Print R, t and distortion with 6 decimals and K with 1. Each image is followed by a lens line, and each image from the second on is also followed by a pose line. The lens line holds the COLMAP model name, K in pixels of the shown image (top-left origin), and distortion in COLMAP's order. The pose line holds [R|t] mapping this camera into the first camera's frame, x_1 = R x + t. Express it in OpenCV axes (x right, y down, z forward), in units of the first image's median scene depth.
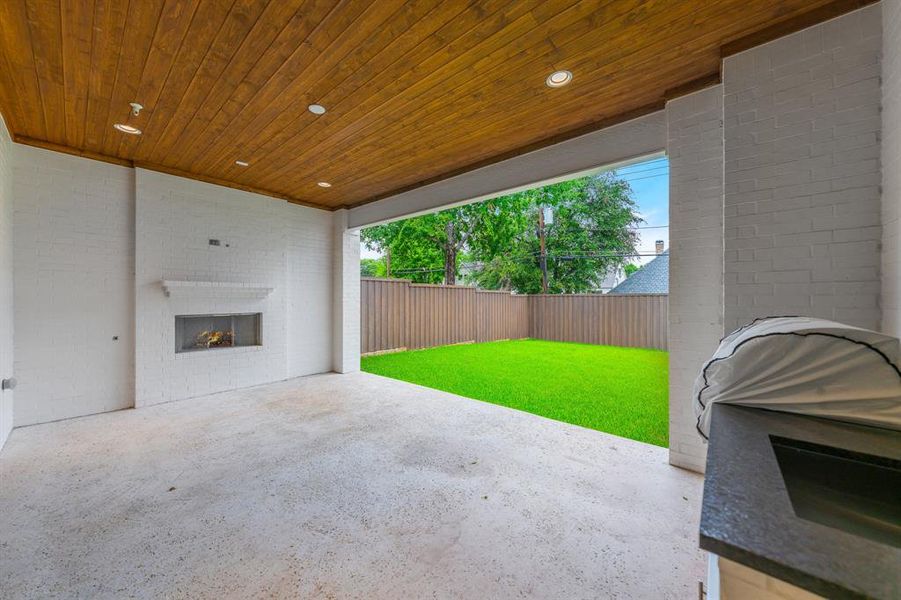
lens RADIAL K [[319.2, 0, 450.5], [0, 319.2, 300.0], [0, 0, 1]] dist [0.000440, 0.000275]
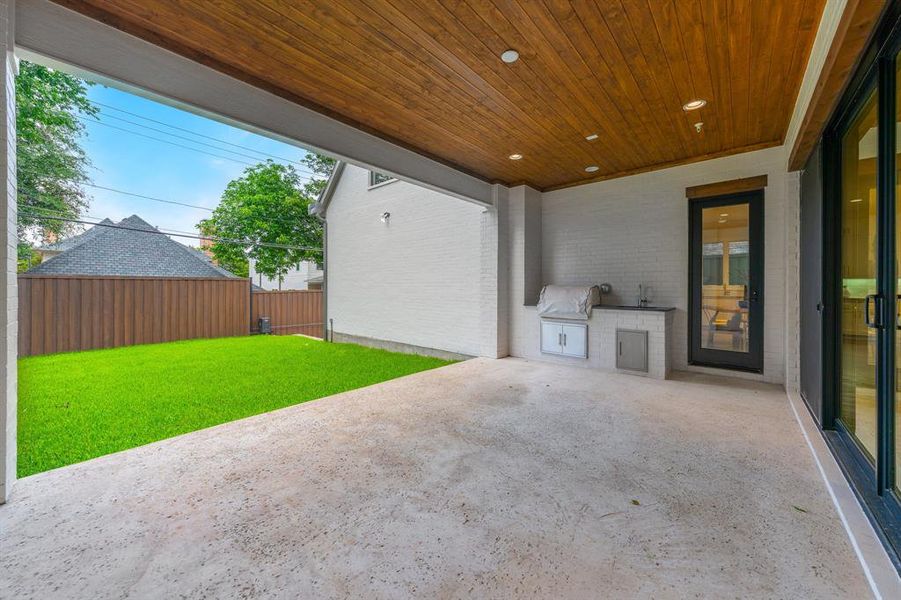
lens RADIAL K [[339.1, 0, 450.9], [0, 339.1, 289.8], [0, 0, 1]] dist [0.000591, -0.000110]
pose [[0.008072, -0.004803, 0.999956, -1.174939], [0.003428, 0.999983, 0.004776, 0.041724], [-0.999962, 0.003390, 0.008088, 0.993813]]
